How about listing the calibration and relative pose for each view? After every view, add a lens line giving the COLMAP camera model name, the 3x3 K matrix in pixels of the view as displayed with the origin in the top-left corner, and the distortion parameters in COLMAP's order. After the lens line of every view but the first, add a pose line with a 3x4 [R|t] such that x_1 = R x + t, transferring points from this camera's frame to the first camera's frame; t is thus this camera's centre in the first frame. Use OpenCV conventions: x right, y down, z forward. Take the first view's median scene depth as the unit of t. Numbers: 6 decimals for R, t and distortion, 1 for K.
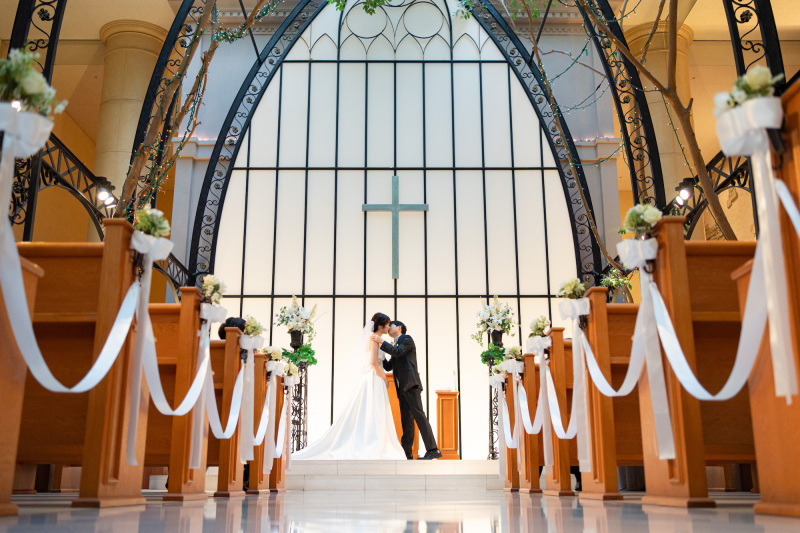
lens RADIAL K [[789.5, 0, 400.0], [0, 789.5, 266.5], [0, 0, 1]] dist [0.007144, -0.000227]
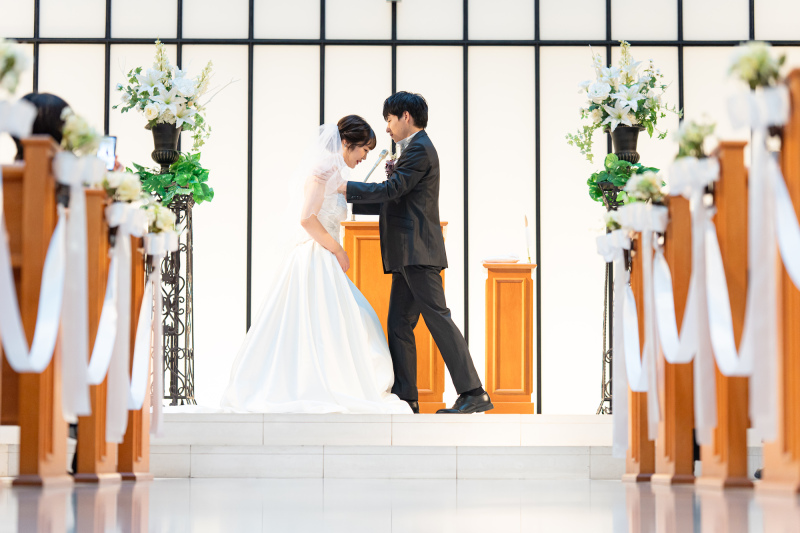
lens RADIAL K [[1967.1, 0, 400.0], [0, 1967.1, 266.5], [0, 0, 1]] dist [-0.099419, -0.656135]
pose [[0.999974, 0.004013, -0.005983, 0.006418], [-0.002967, 0.986195, 0.165560, -0.027117], [0.006565, -0.165538, 0.986182, -0.104837]]
